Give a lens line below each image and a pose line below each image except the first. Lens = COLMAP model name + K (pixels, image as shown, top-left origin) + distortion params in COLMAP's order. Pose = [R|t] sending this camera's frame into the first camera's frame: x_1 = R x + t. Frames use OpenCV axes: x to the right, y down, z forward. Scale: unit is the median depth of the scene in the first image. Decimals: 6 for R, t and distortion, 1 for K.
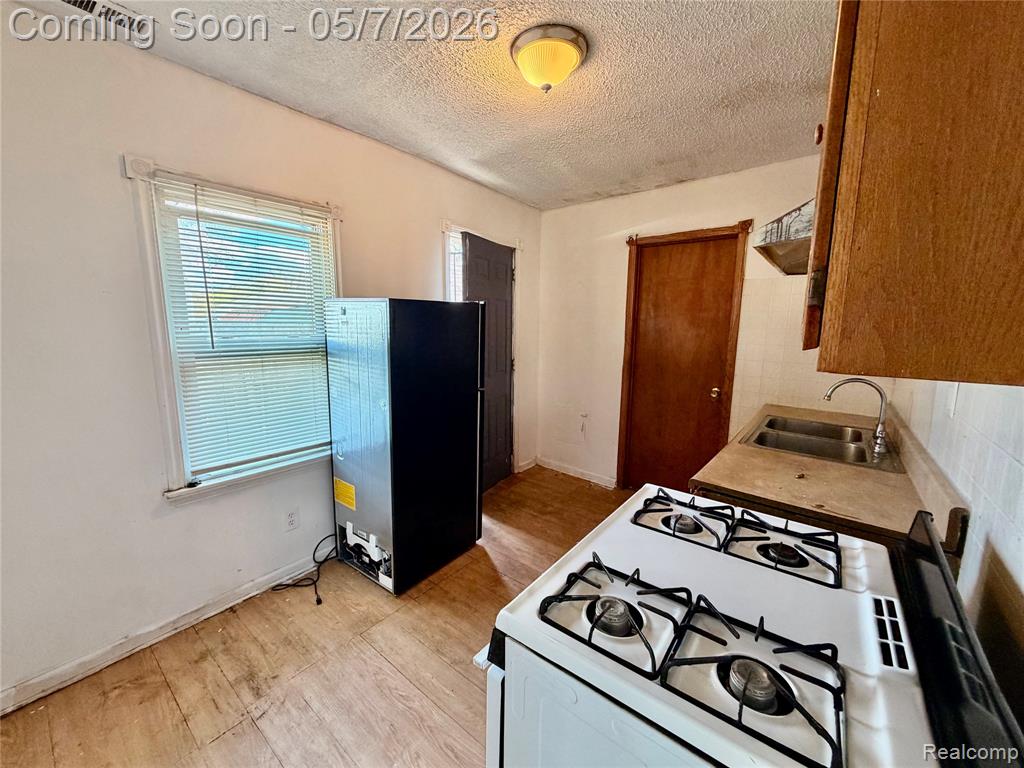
lens RADIAL K [[408.4, 0, 512.9], [0, 408.4, 382.3], [0, 0, 1]] dist [-0.002339, -0.000155]
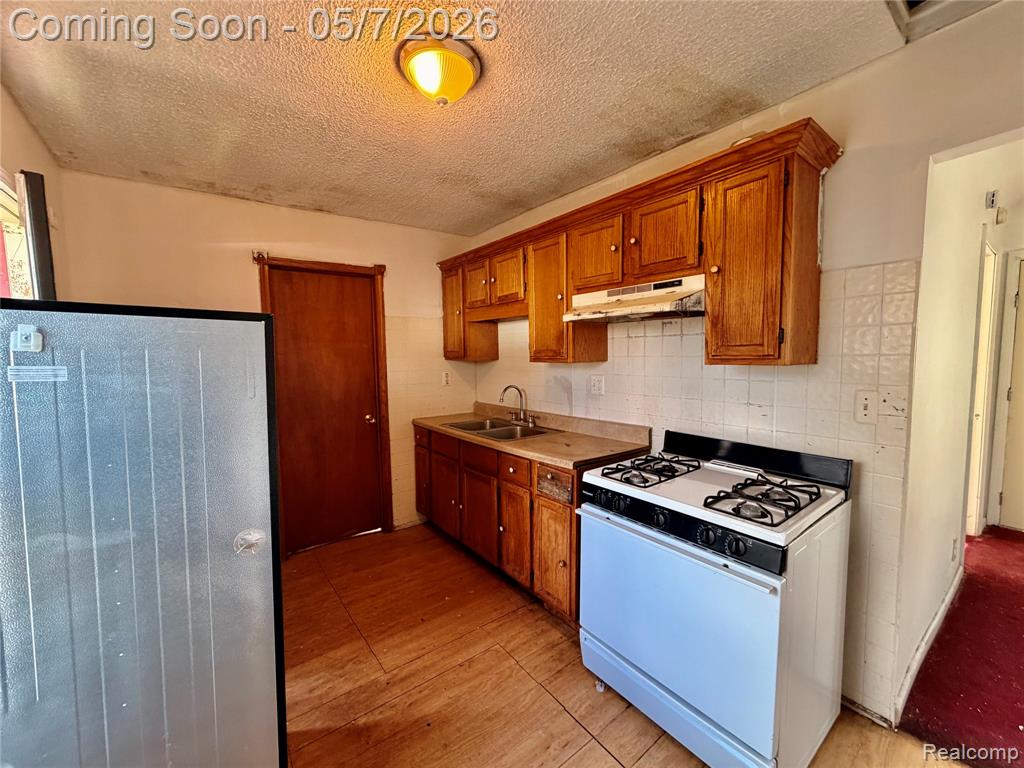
lens RADIAL K [[408.4, 0, 512.4], [0, 408.4, 381.0], [0, 0, 1]] dist [-0.002339, -0.000155]
pose [[0.251912, -0.079292, 0.964496, -0.410731], [0.159948, 0.986342, 0.039312, -0.054770], [-0.954441, 0.144366, 0.261154, 0.348199]]
